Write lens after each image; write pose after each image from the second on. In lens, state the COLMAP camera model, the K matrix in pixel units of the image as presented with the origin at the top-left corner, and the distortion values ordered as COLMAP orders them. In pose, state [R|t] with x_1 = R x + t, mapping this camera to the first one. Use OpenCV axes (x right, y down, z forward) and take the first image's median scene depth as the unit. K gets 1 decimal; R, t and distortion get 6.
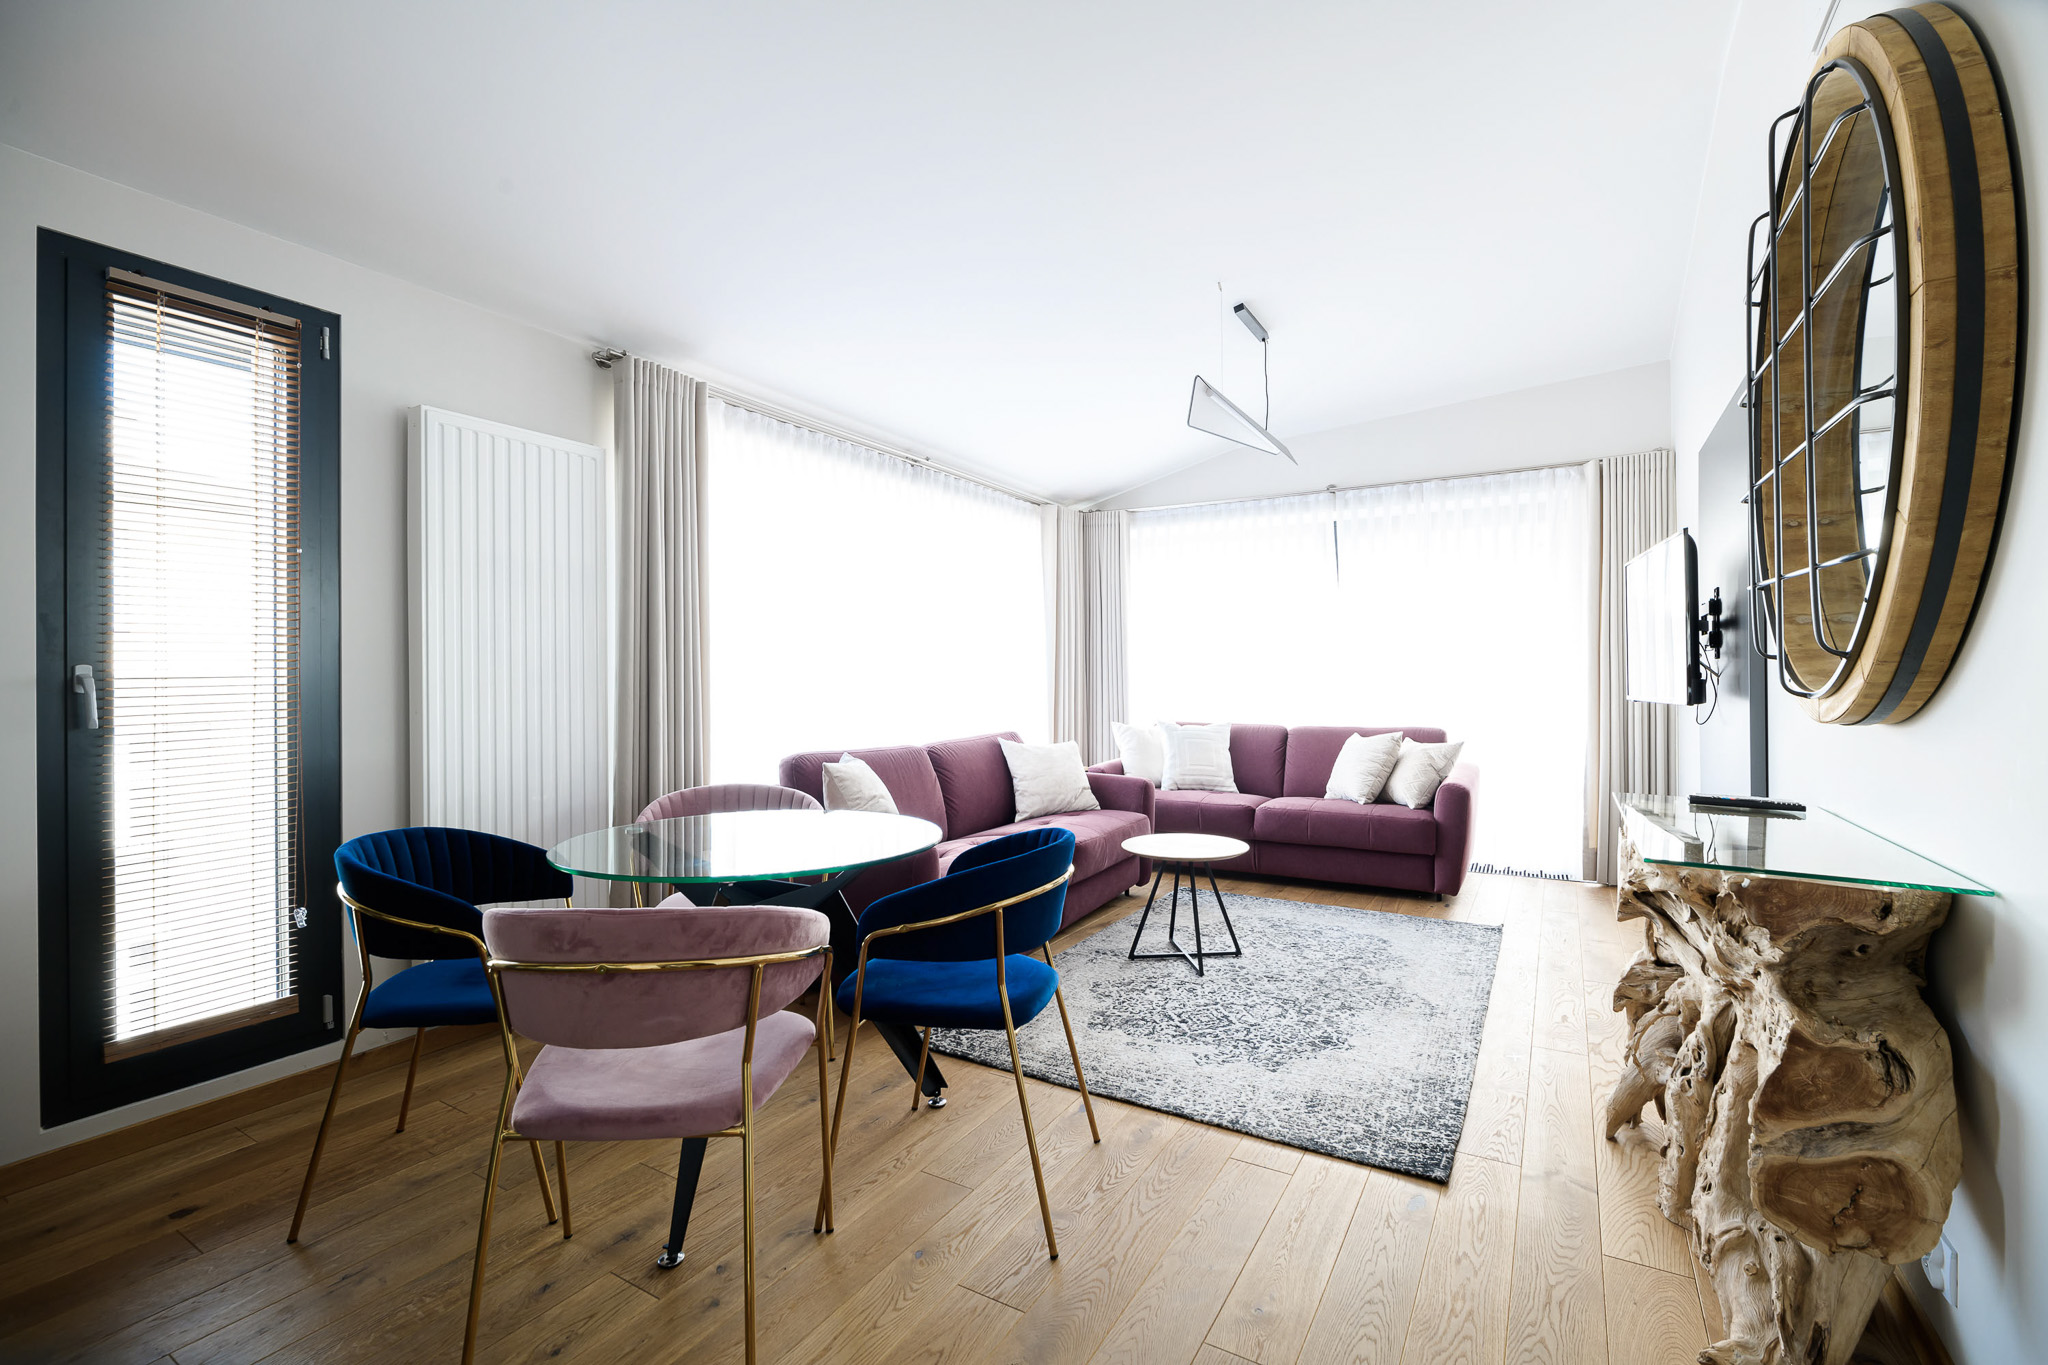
lens RADIAL K [[893.8, 0, 1023.3], [0, 893.8, 676.0], [0, 0, 1]] dist [-0.000052, -0.005807]
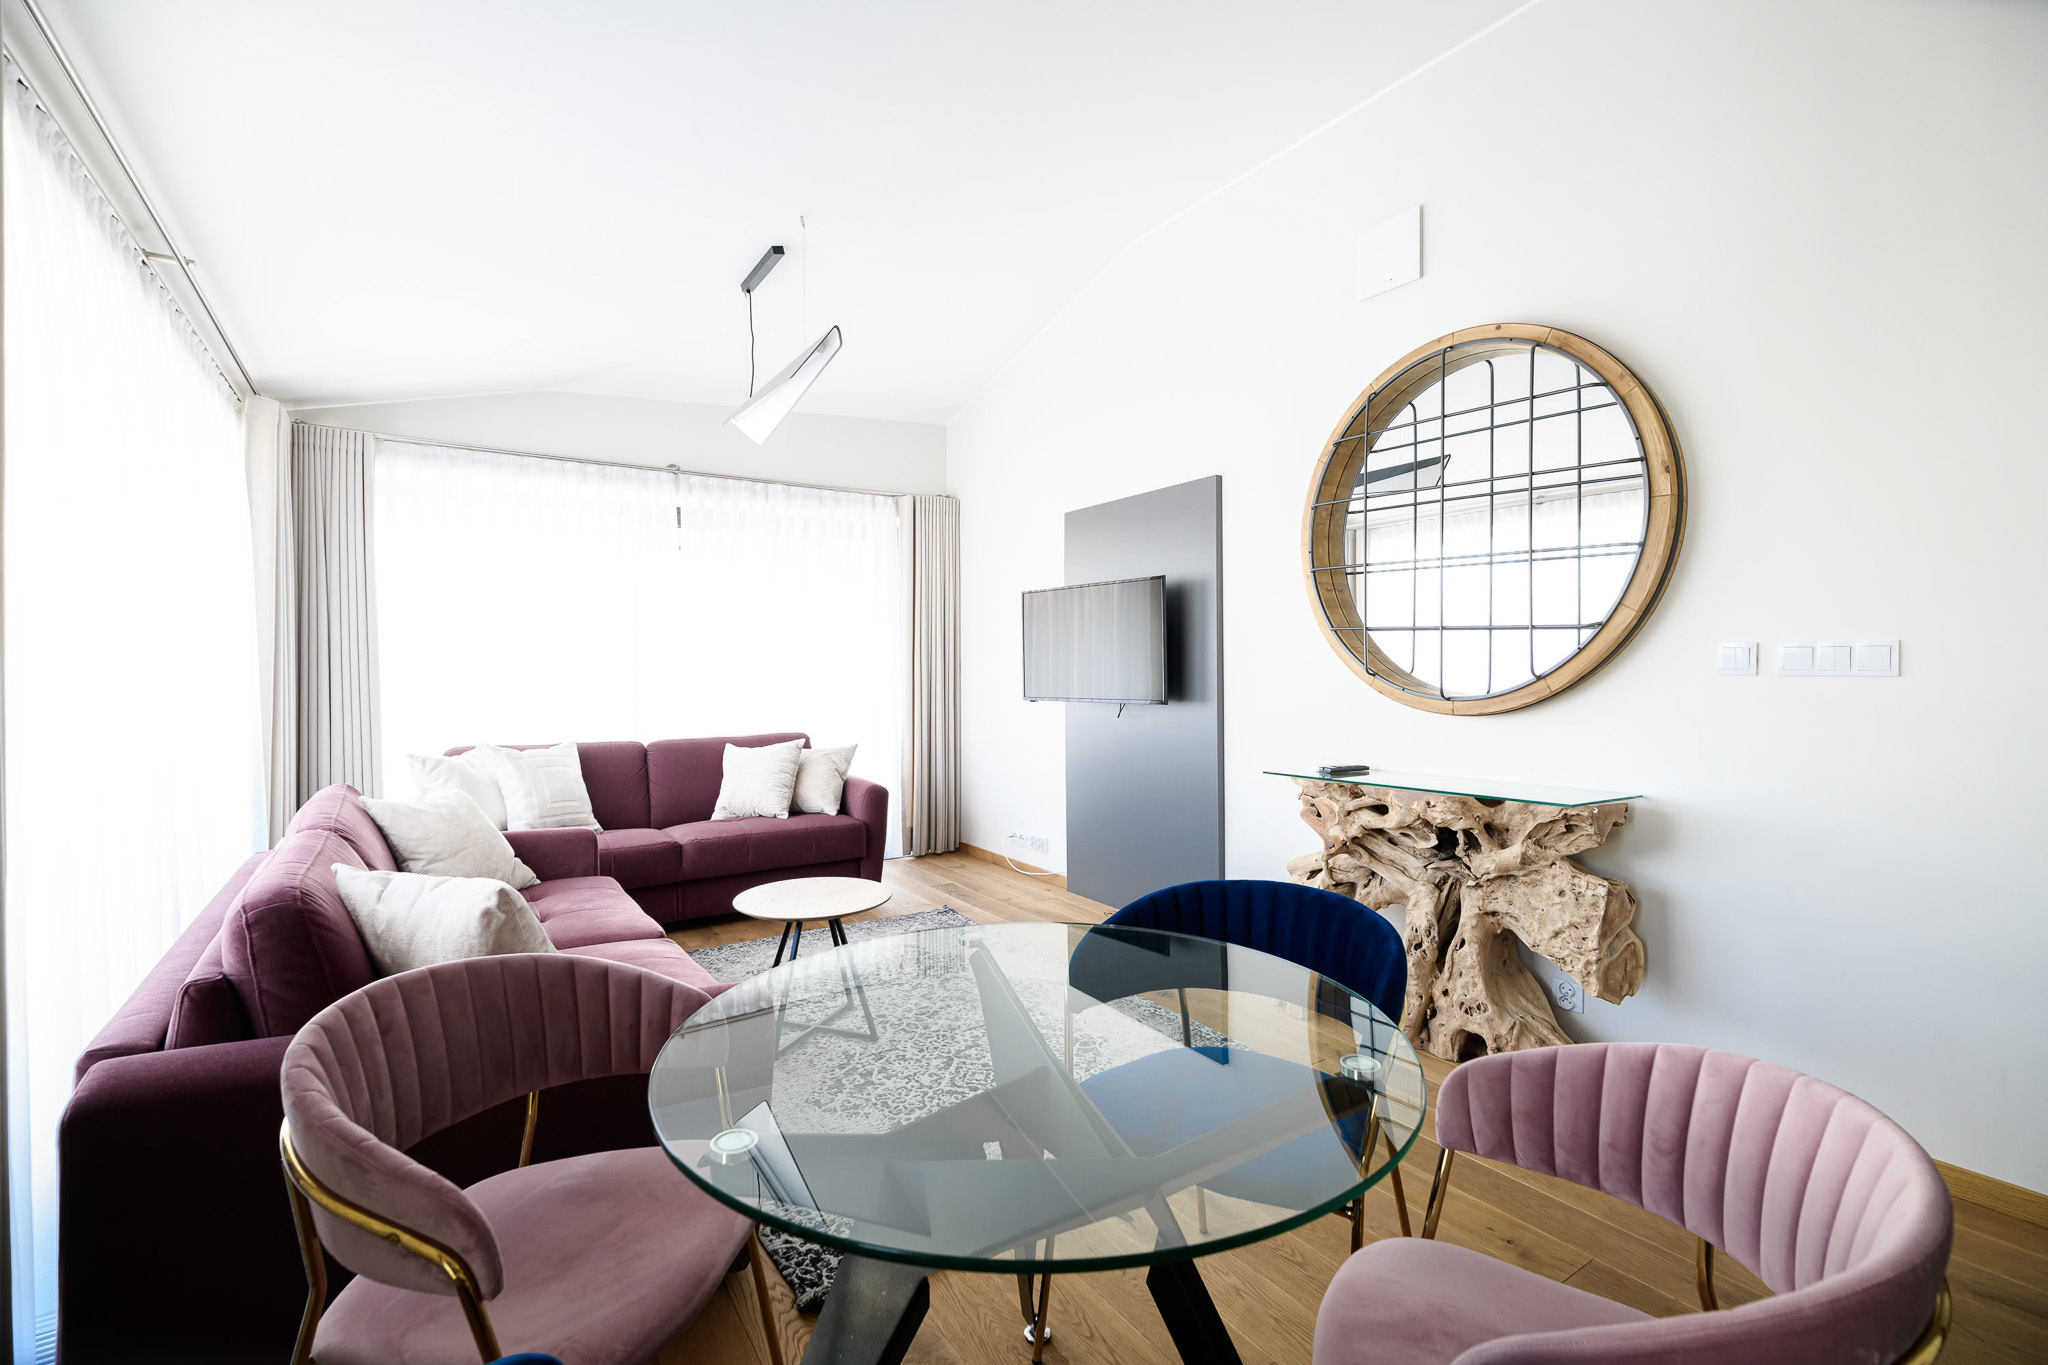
lens RADIAL K [[902.4, 0, 1013.7], [0, 902.4, 675.2], [0, 0, 1]] dist [0.027958, 0.000056]
pose [[0.446663, -0.003900, 0.894694, -0.436590], [0.000507, 0.999991, 0.004106, -0.013370], [-0.894702, -0.001380, 0.446661, 0.424096]]
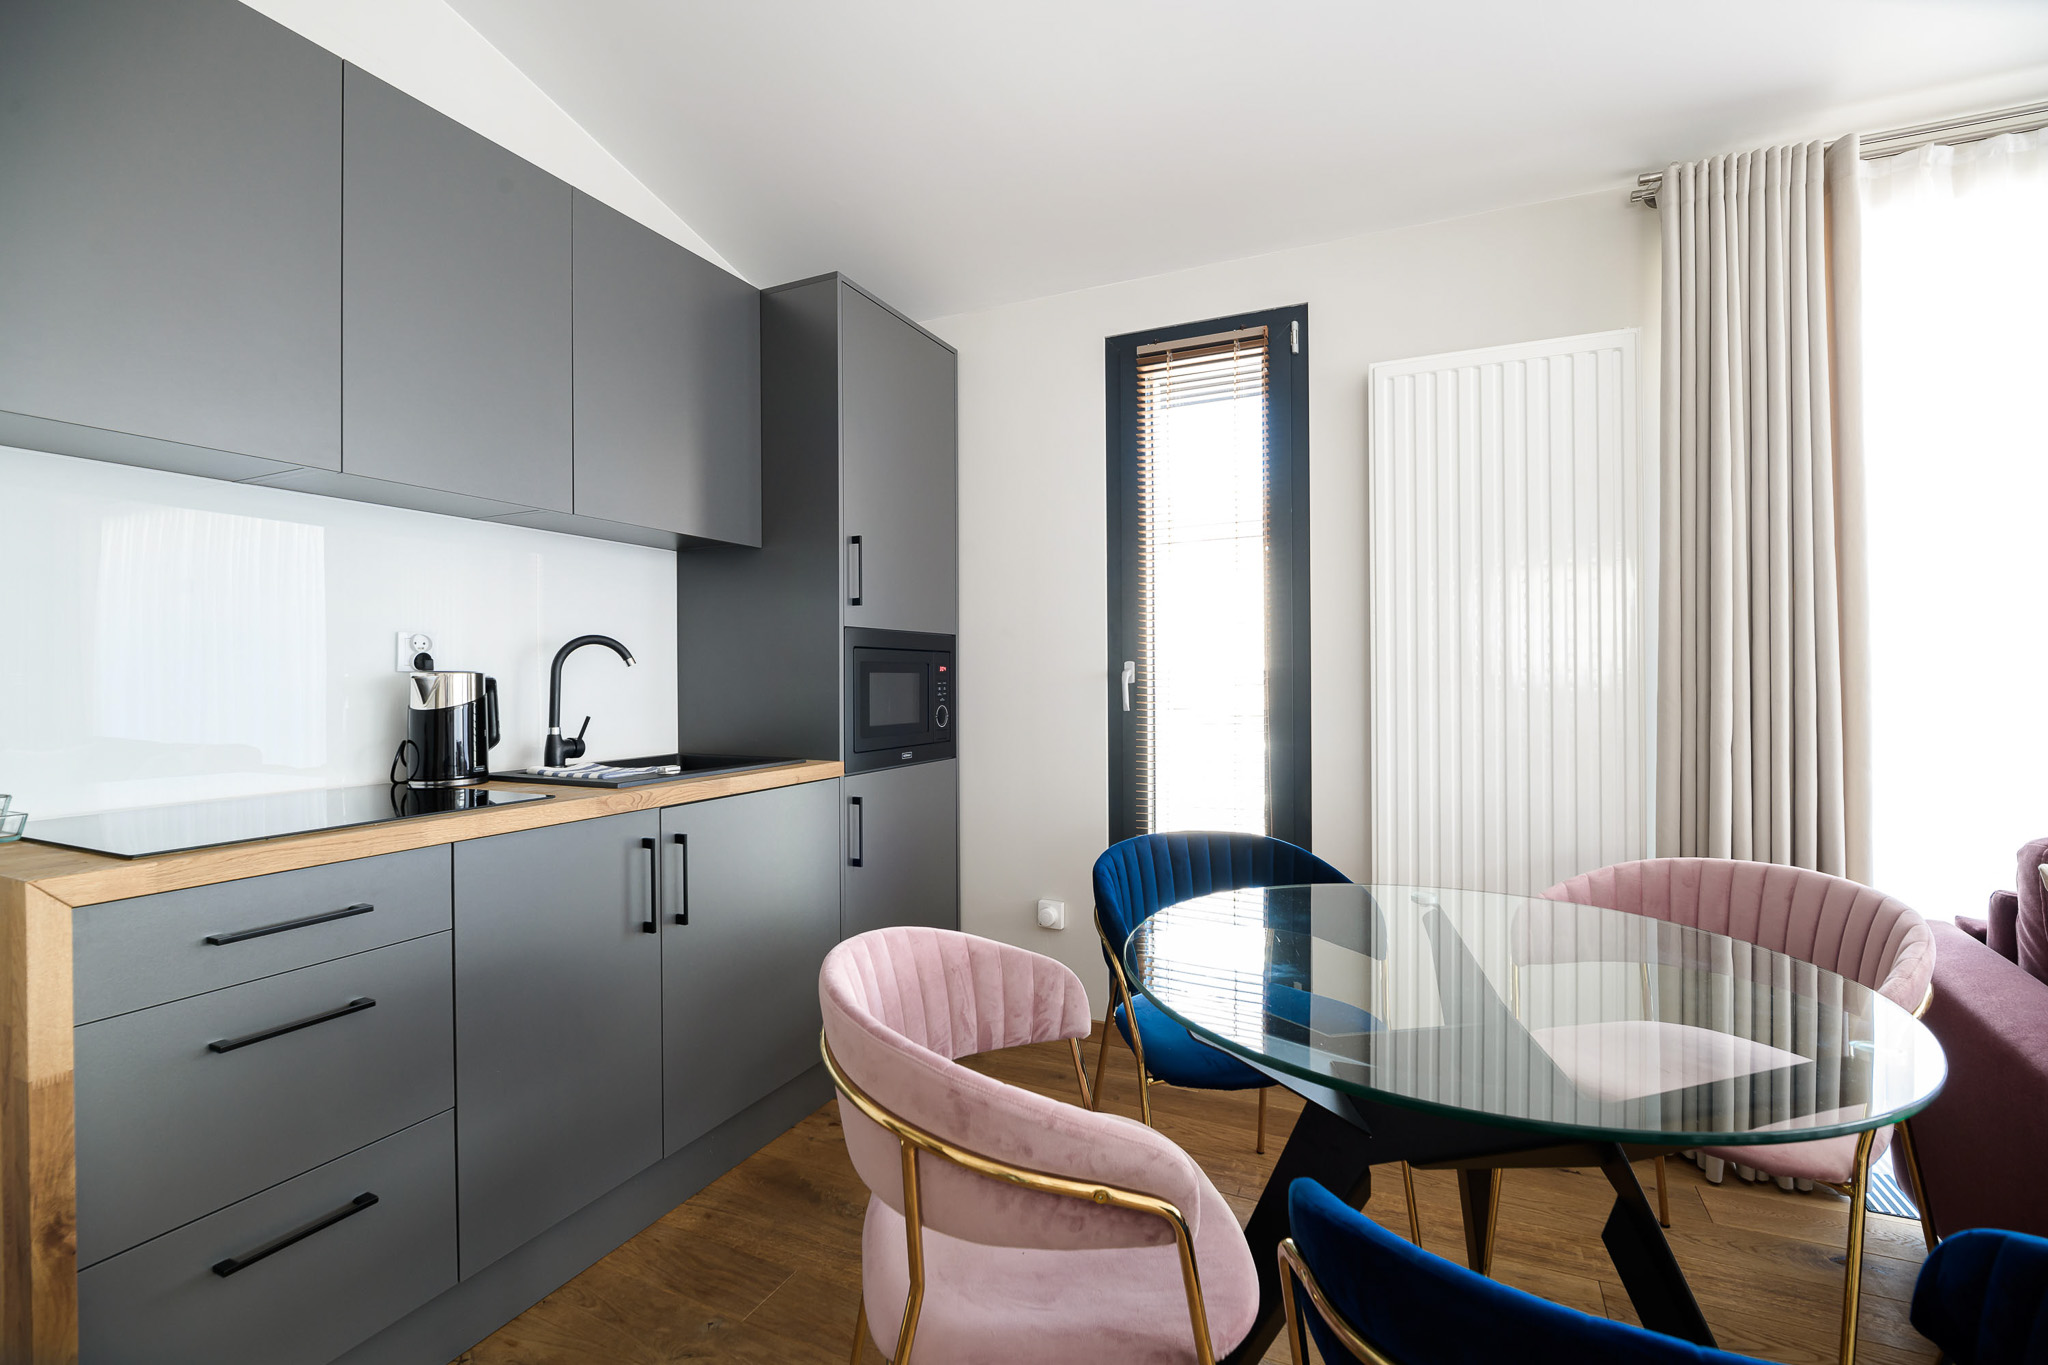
lens RADIAL K [[927.3, 0, 1018.3], [0, 927.3, 660.9], [0, 0, 1]] dist [0.016949, 0.000019]
pose [[0.097412, 0.003330, -0.995239, 0.146565], [0.005193, 0.999979, 0.003854, -0.009685], [0.995231, -0.005544, 0.097393, 0.371715]]
